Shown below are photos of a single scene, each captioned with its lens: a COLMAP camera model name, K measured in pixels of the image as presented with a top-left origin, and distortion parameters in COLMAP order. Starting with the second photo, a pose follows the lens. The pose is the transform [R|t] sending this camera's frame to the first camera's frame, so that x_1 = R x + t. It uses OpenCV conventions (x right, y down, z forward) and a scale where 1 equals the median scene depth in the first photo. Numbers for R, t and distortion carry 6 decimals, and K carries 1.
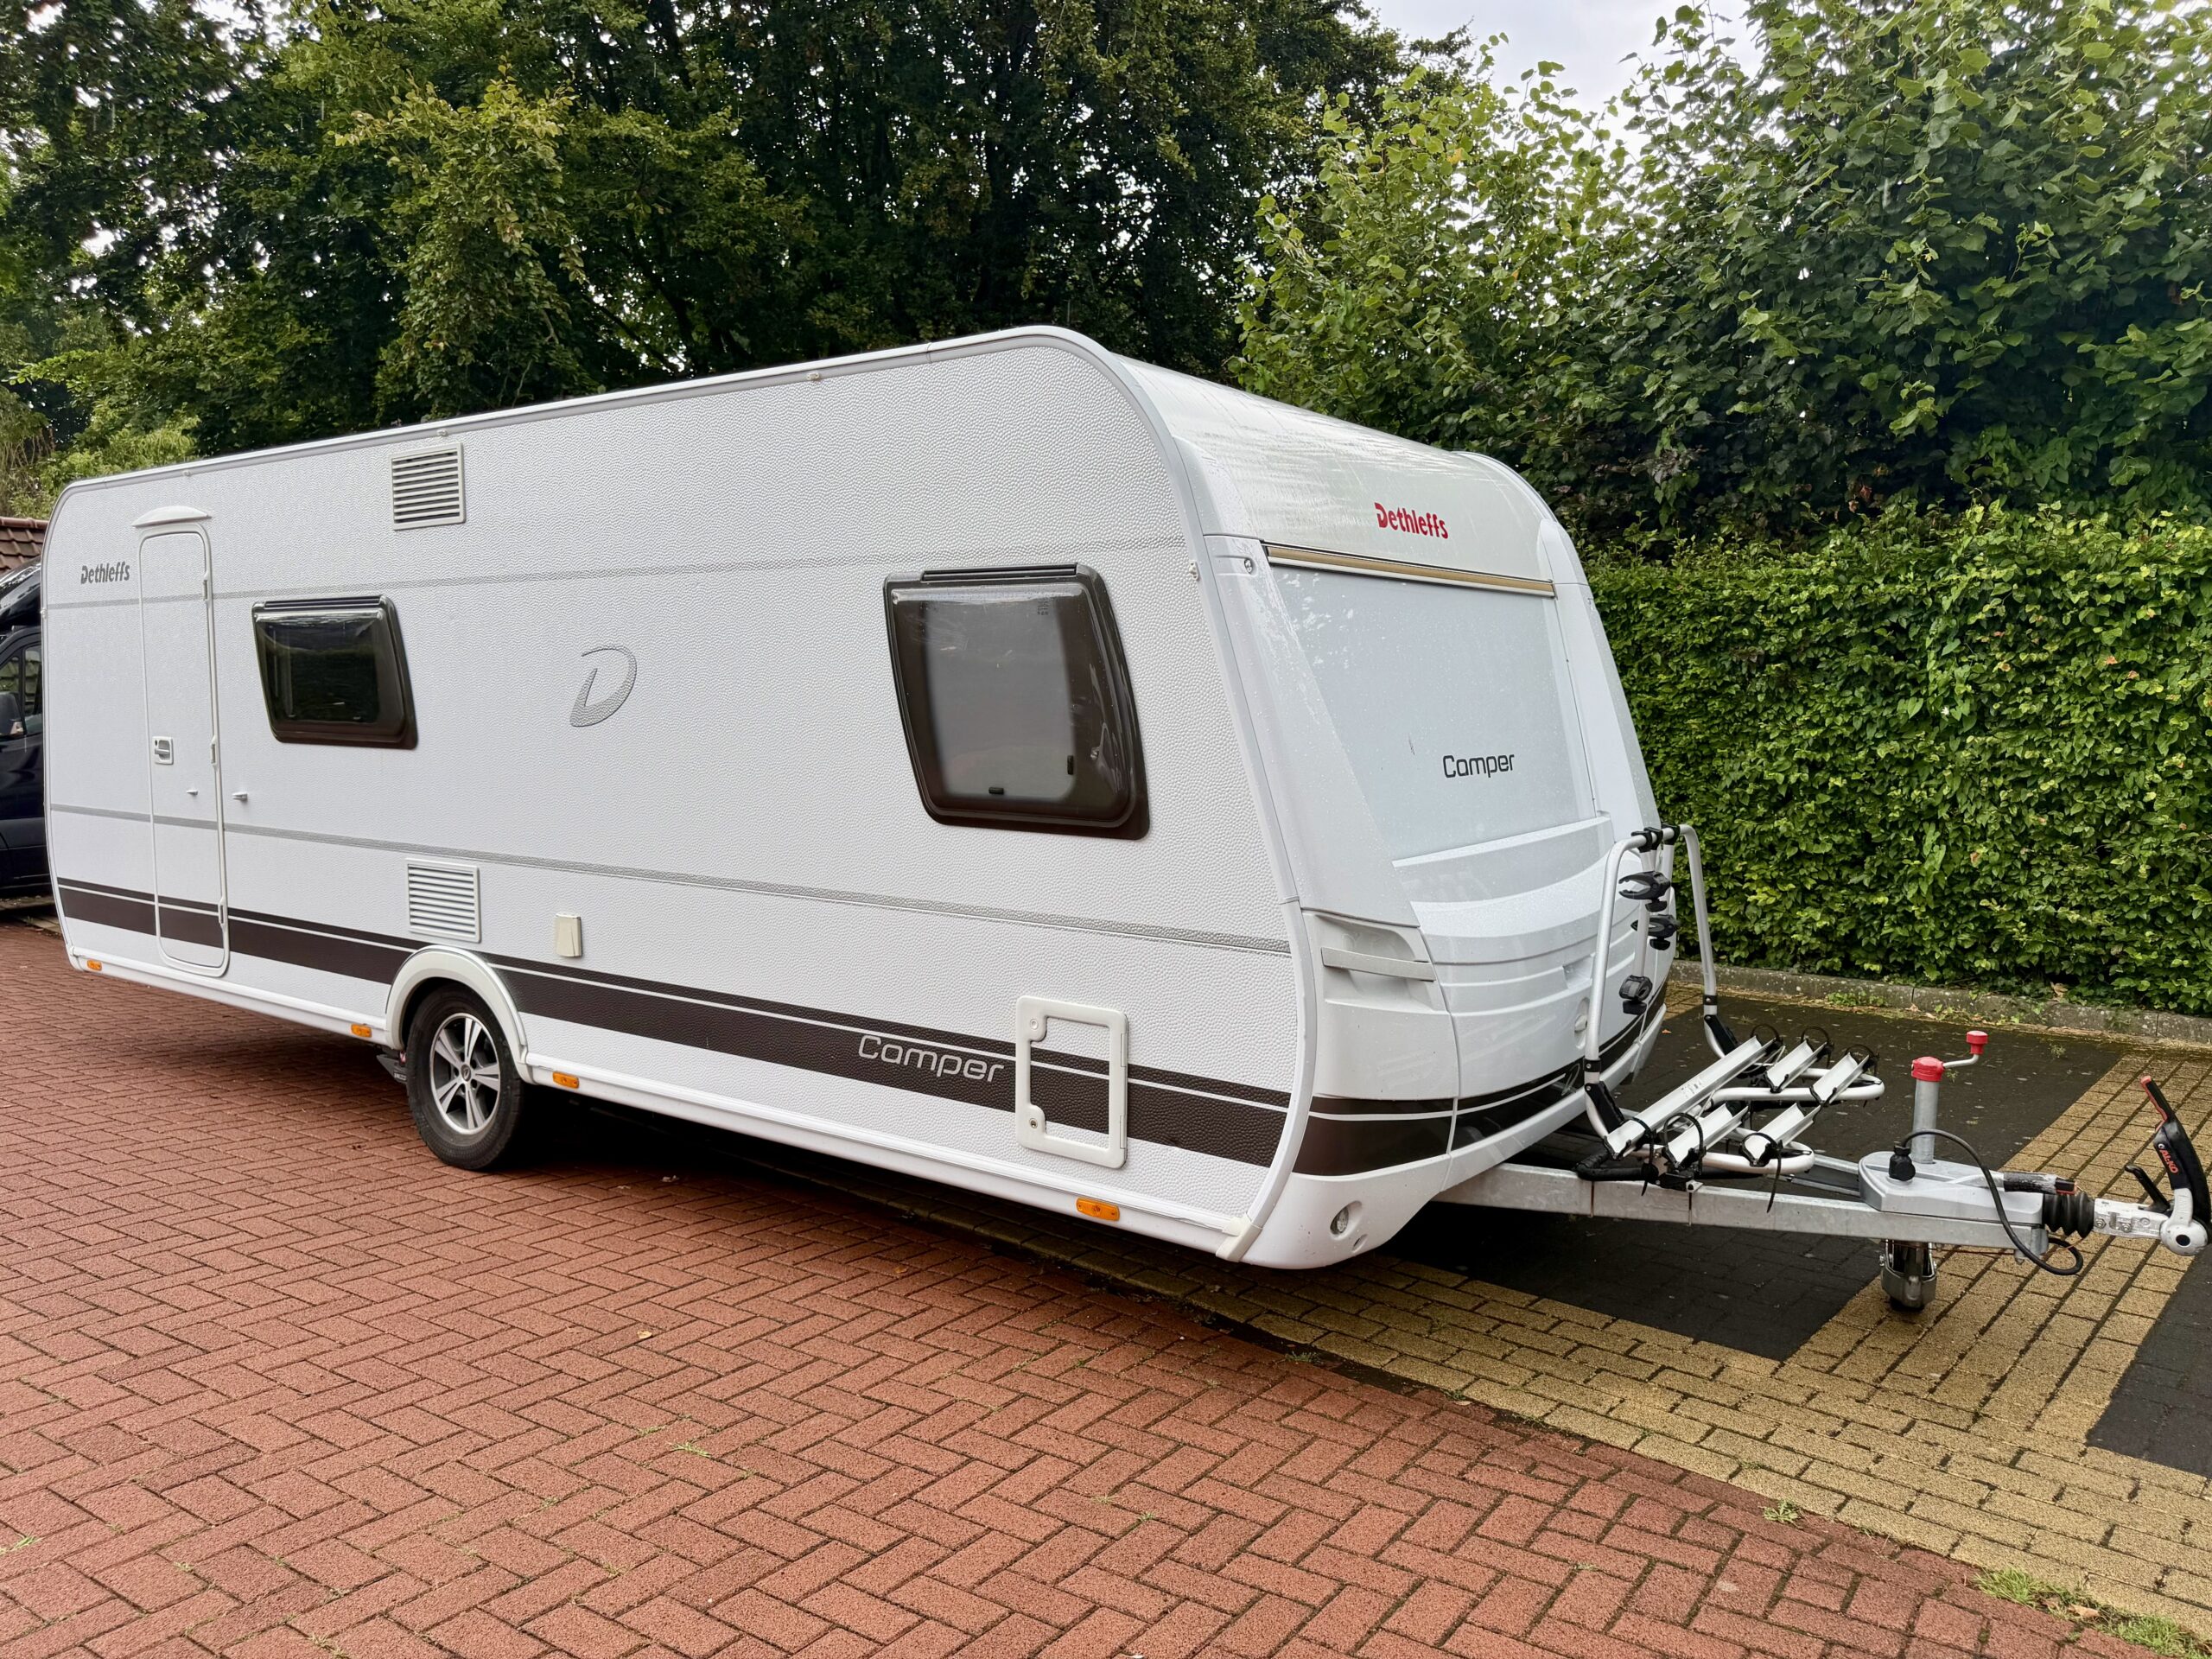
lens RADIAL K [[1586.8, 0, 1173.5], [0, 1586.8, 861.6], [0, 0, 1]] dist [0.030484, -0.032690]
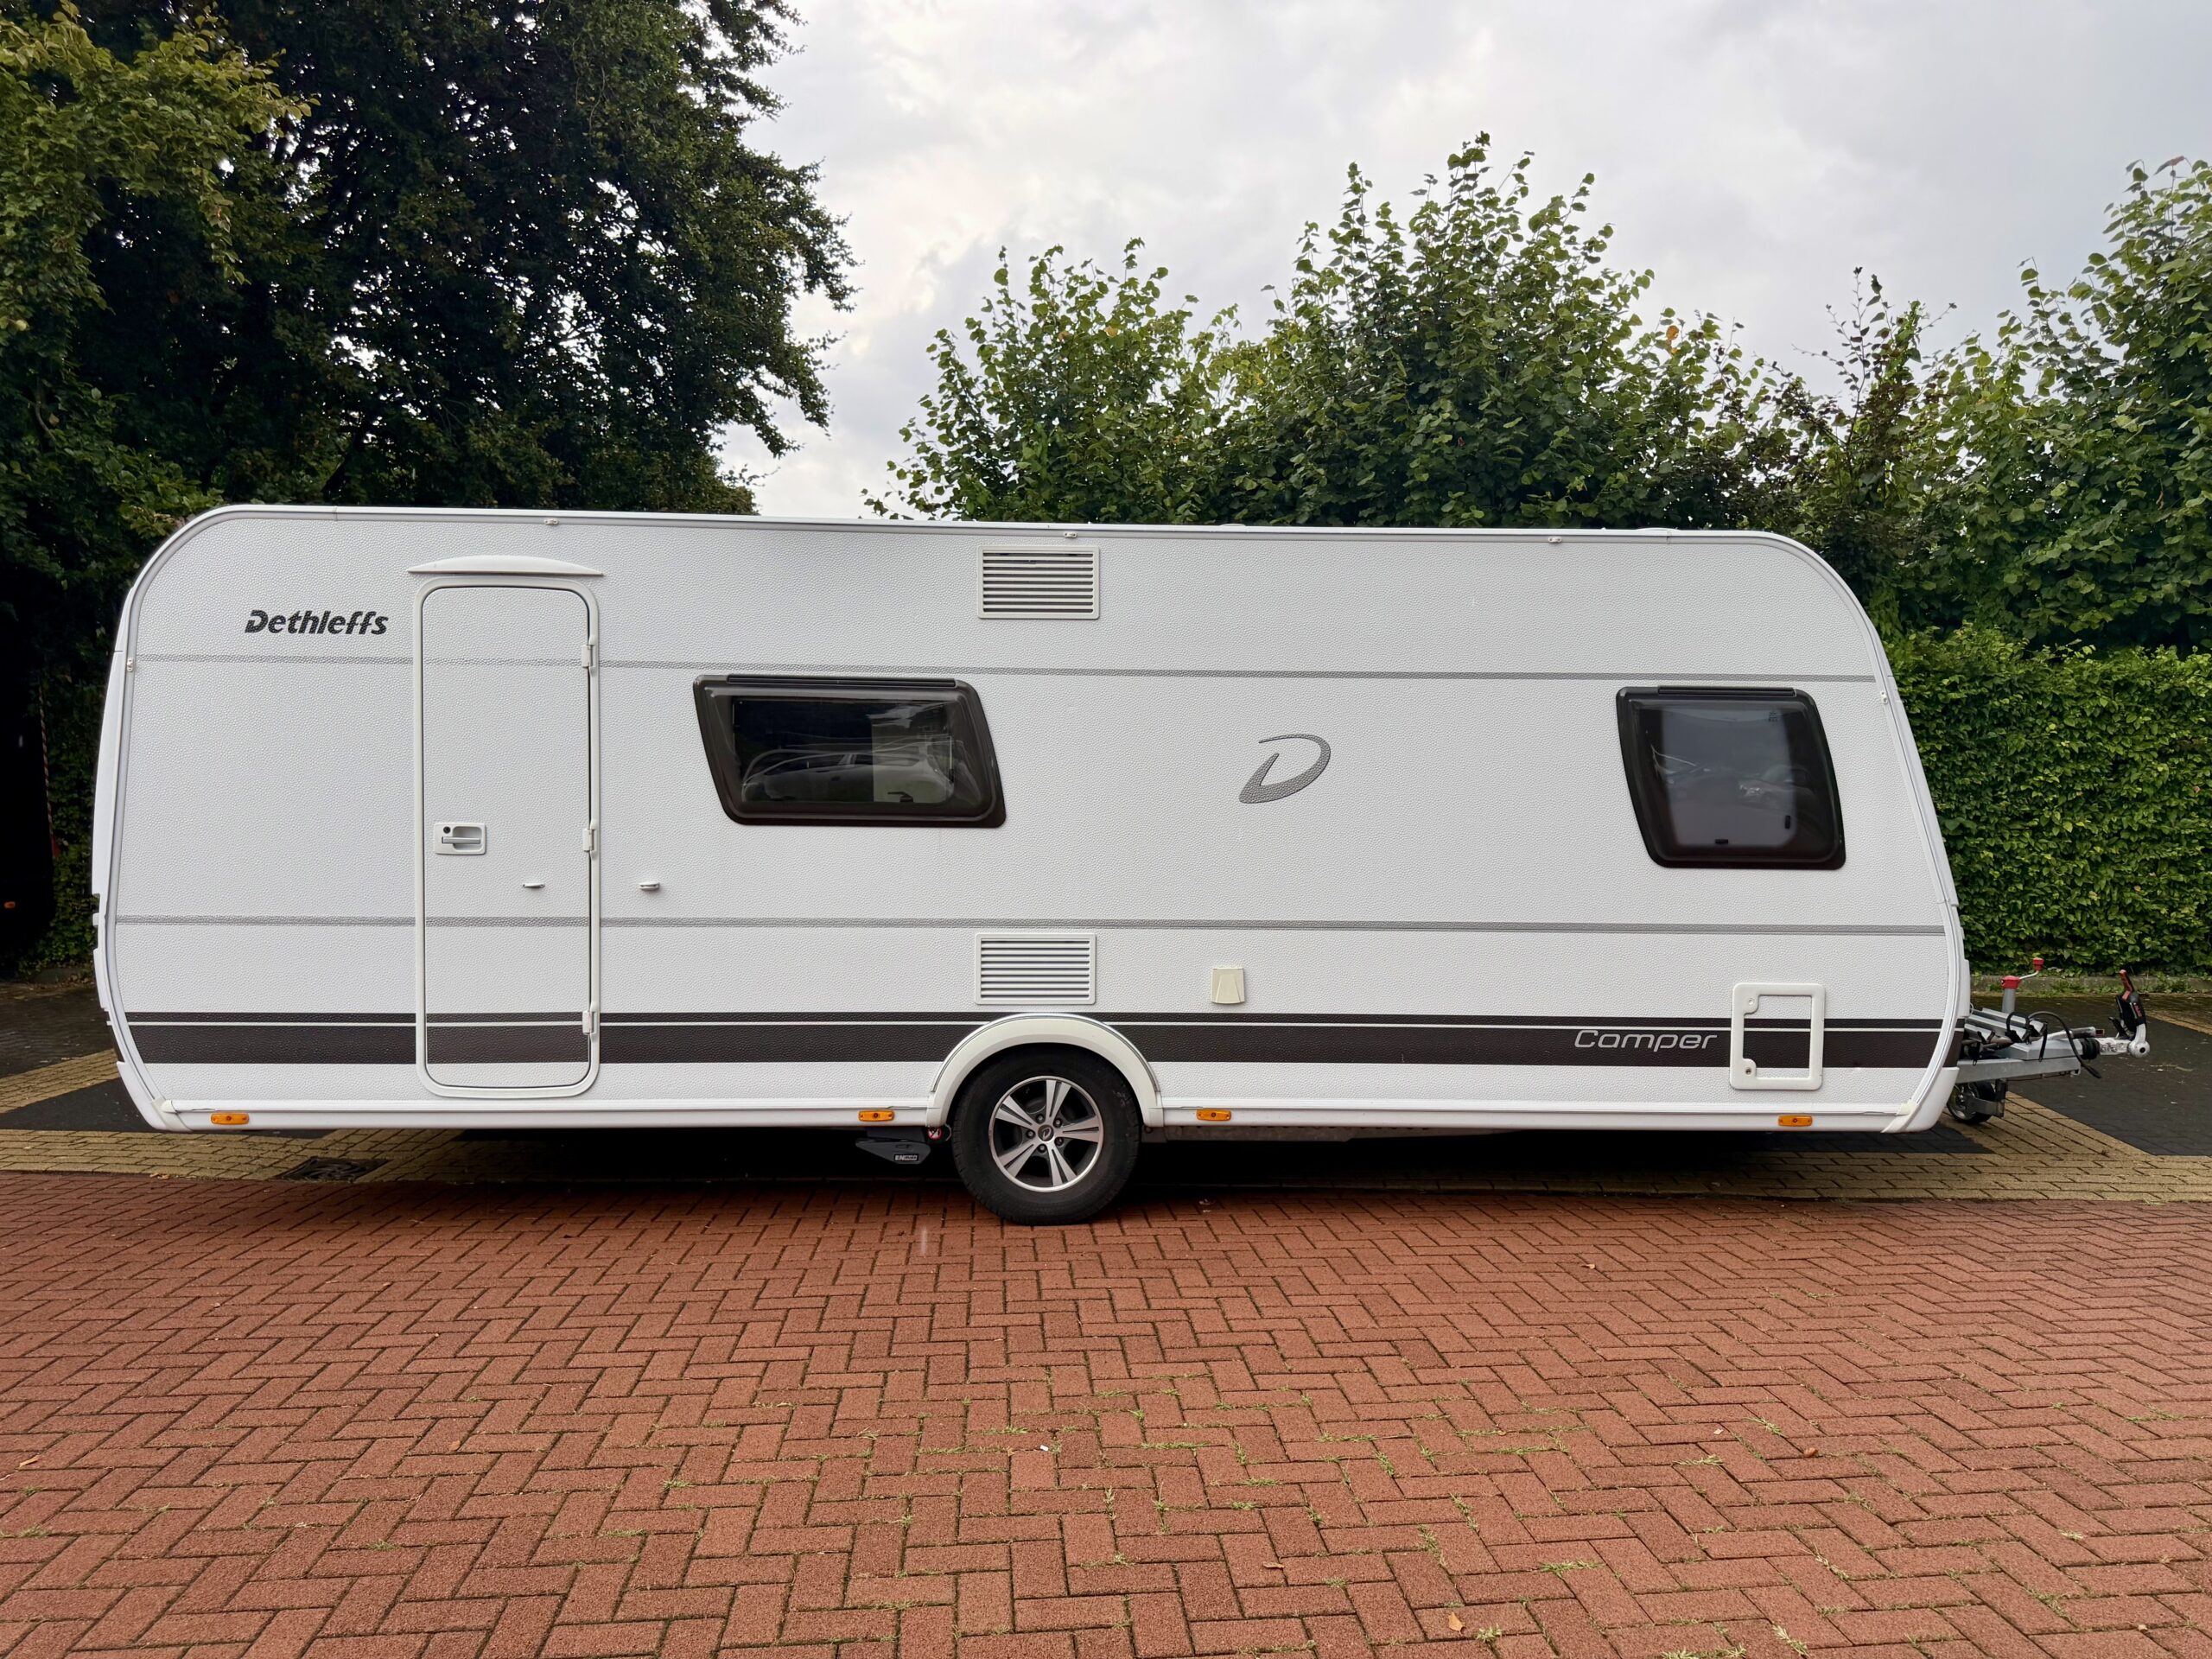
lens RADIAL K [[1586.8, 0, 1096.7], [0, 1586.8, 844.2], [0, 0, 1]] dist [0.030484, -0.032690]
pose [[0.786039, -0.024717, 0.617683, -0.862688], [0.058716, 0.997668, -0.034797, -0.015879], [-0.615383, 0.063619, 0.785657, 0.119045]]
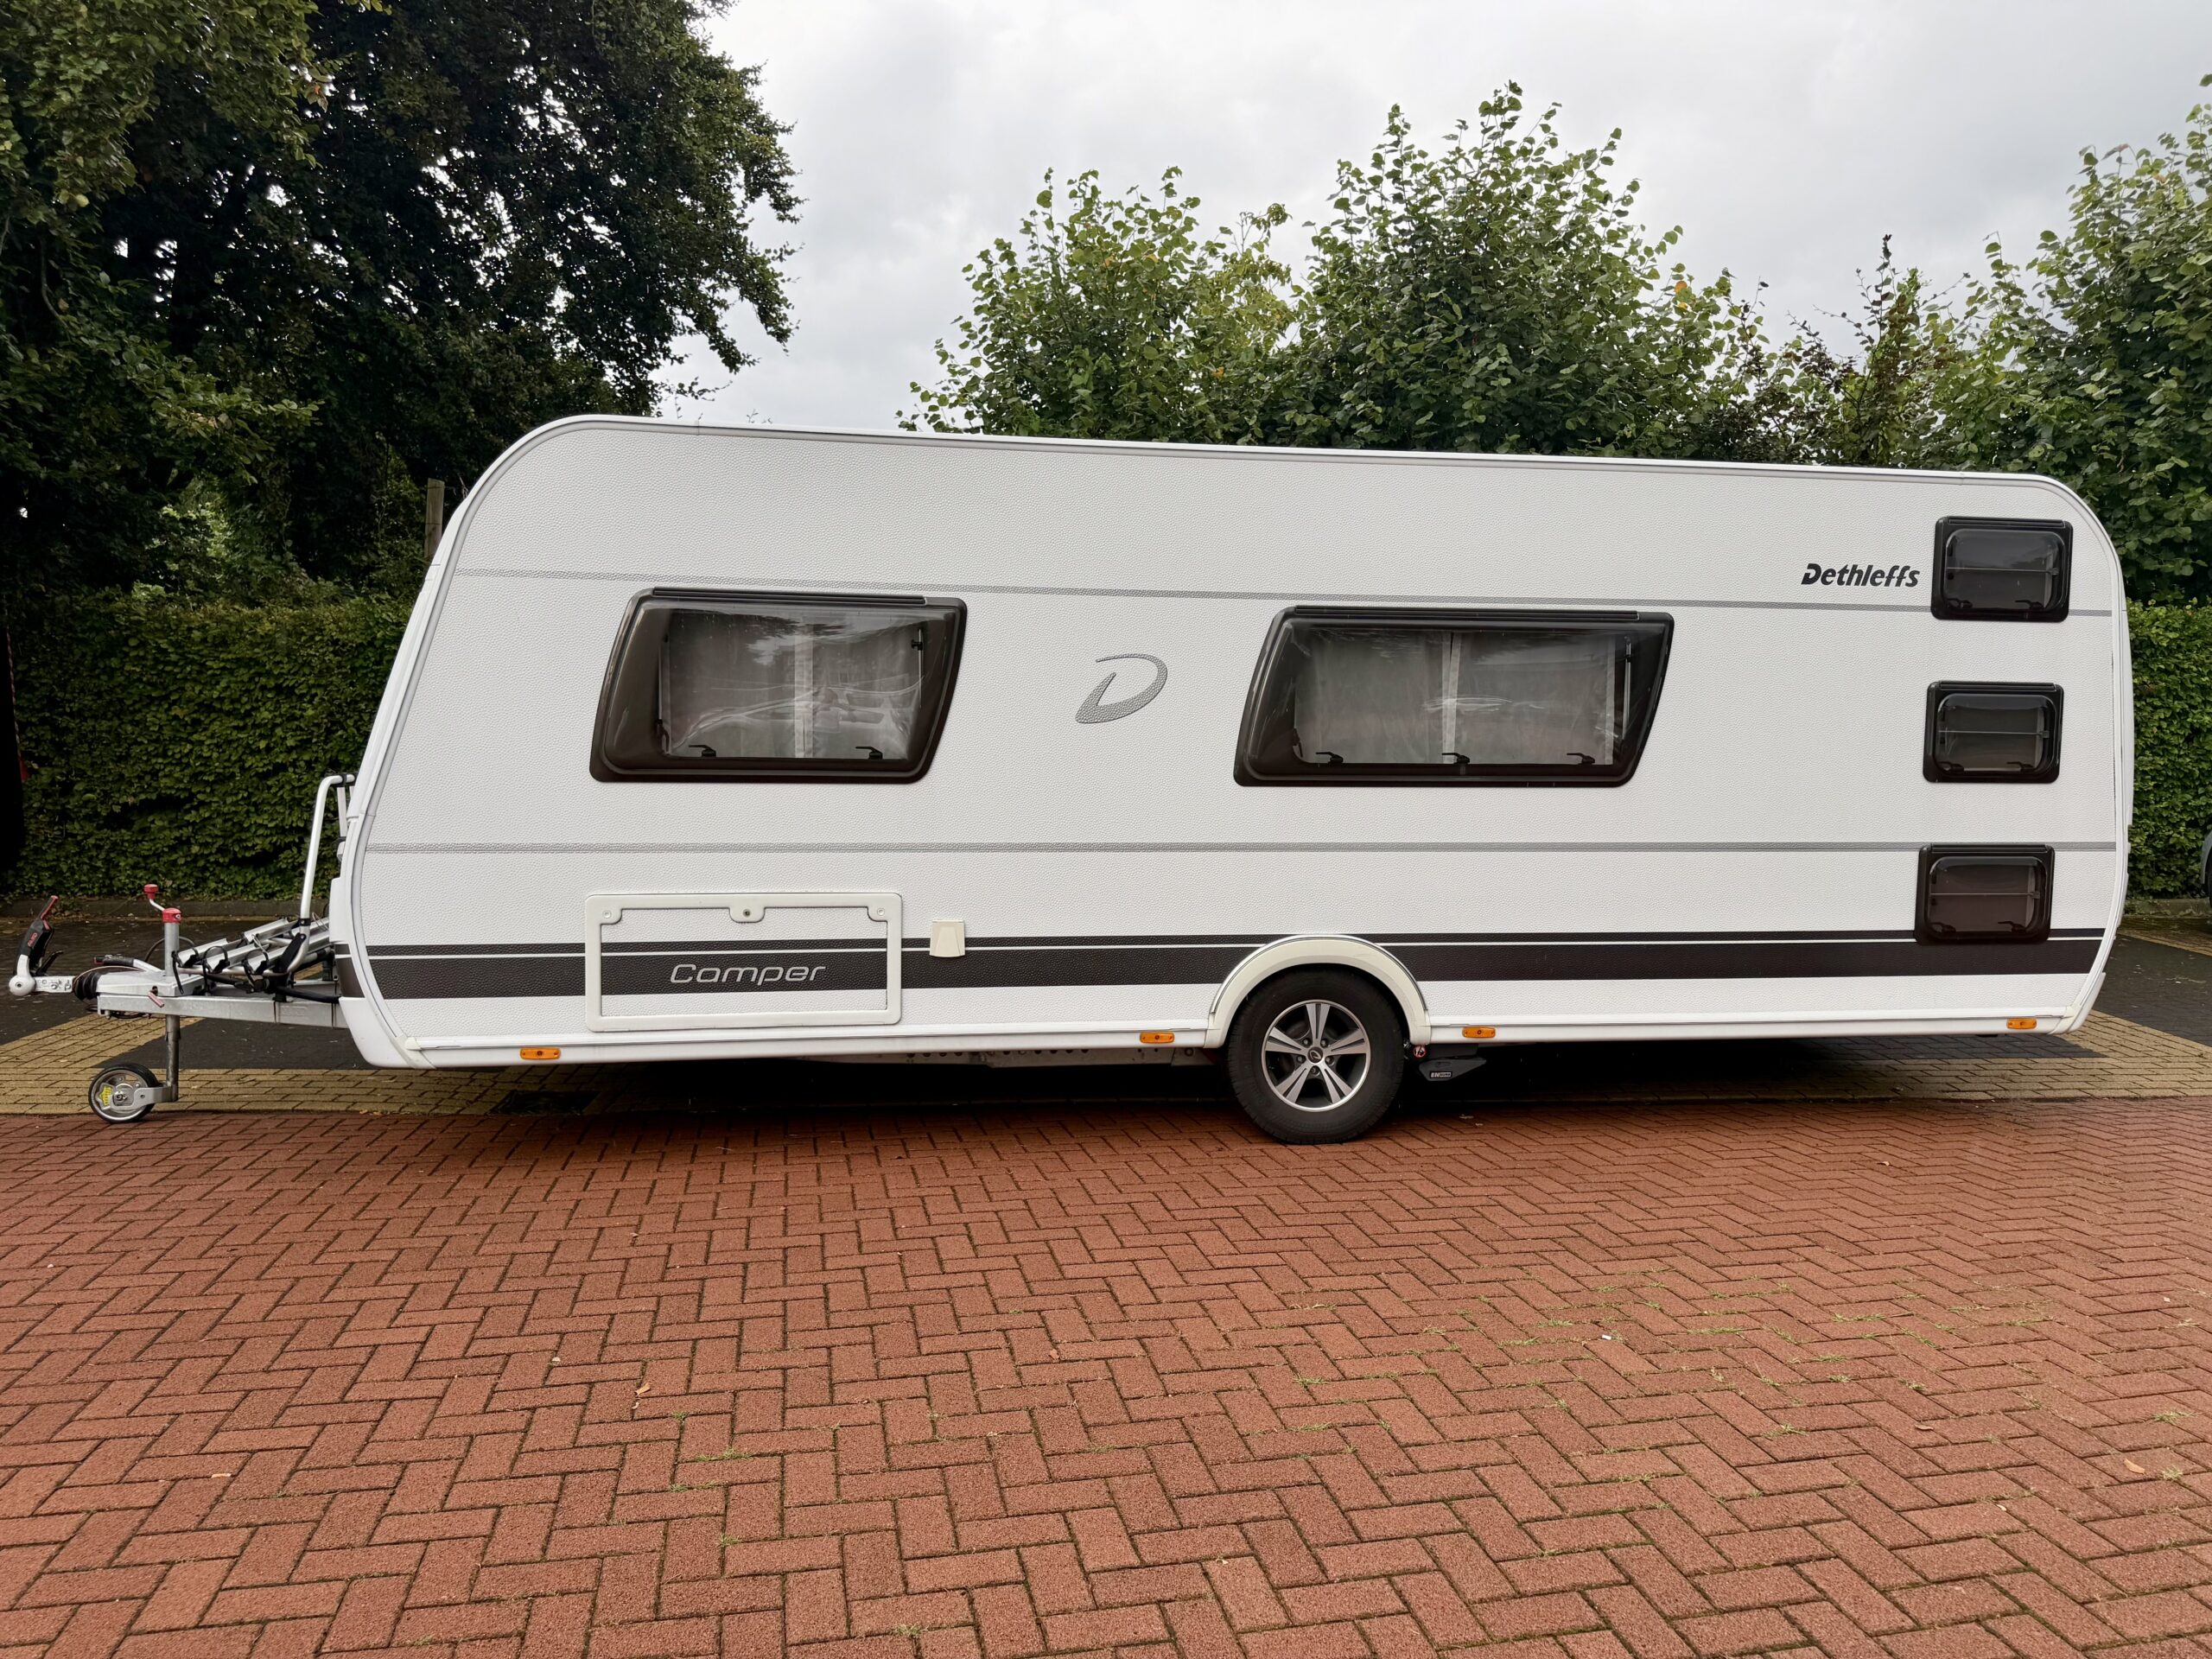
lens RADIAL K [[1586.8, 0, 1102.0], [0, 1586.8, 836.7], [0, 0, 1]] dist [0.030484, -0.032690]
pose [[0.699742, -0.047382, 0.712823, -1.067586], [0.056721, 0.998333, 0.010680, -0.027990], [-0.712141, 0.032959, 0.701263, 0.278448]]
